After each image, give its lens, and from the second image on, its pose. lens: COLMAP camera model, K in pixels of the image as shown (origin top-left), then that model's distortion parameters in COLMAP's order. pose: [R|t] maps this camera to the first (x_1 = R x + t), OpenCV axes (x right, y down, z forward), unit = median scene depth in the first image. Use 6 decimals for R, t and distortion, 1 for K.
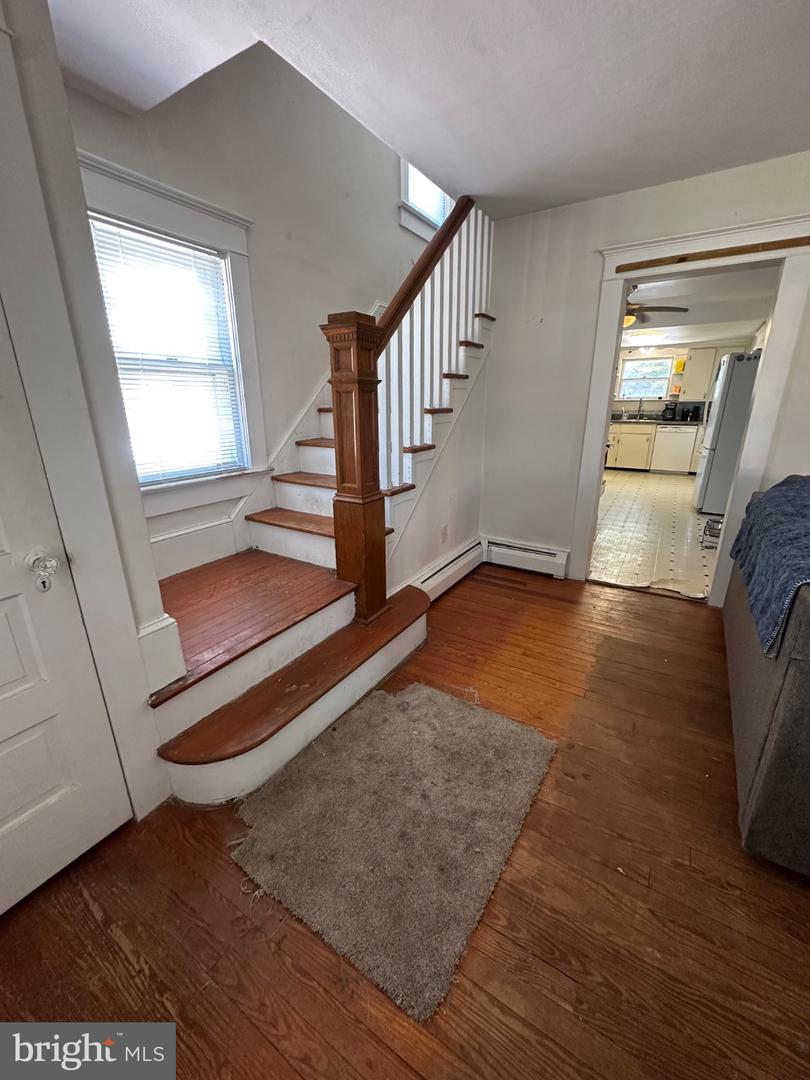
lens RADIAL K [[431.4, 0, 403.1], [0, 431.4, 537.0], [0, 0, 1]] dist [-0.005270, 0.000925]
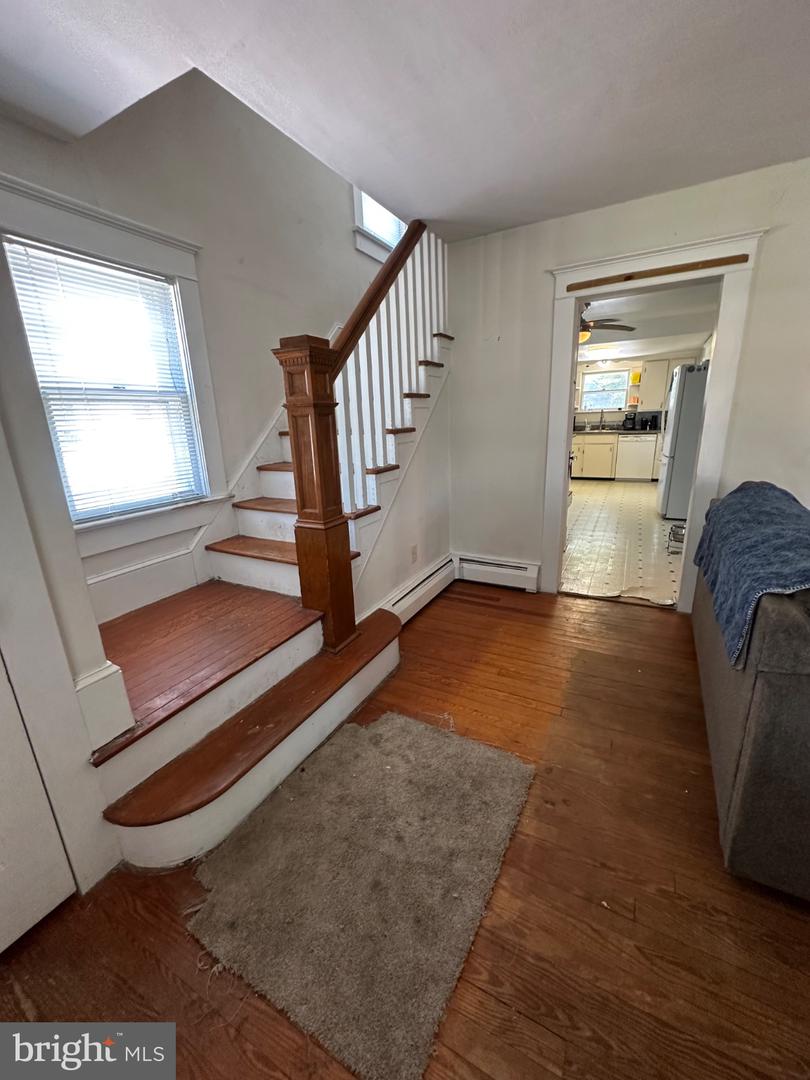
lens RADIAL K [[431.4, 0, 402.6], [0, 431.4, 536.9], [0, 0, 1]] dist [-0.005270, 0.000925]
pose [[0.997461, -0.047312, 0.053227, 0.025520], [0.049288, 0.998120, -0.036436, -0.014152], [-0.051403, 0.038967, 0.997917, 0.022321]]
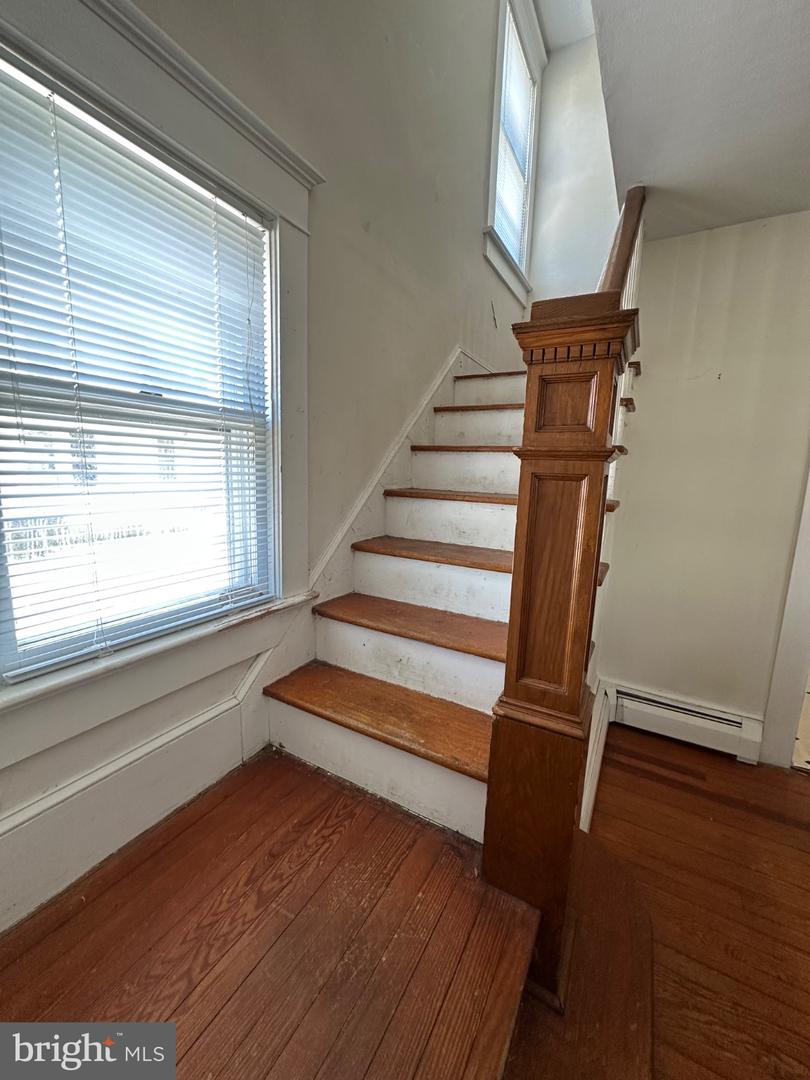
lens RADIAL K [[431.4, 0, 404.7], [0, 431.4, 537.5], [0, 0, 1]] dist [-0.005270, 0.000925]
pose [[0.998476, 0.028781, 0.047087, -0.260915], [-0.021356, 0.988270, -0.151219, -0.181013], [-0.050887, 0.149983, 0.987378, 0.514358]]
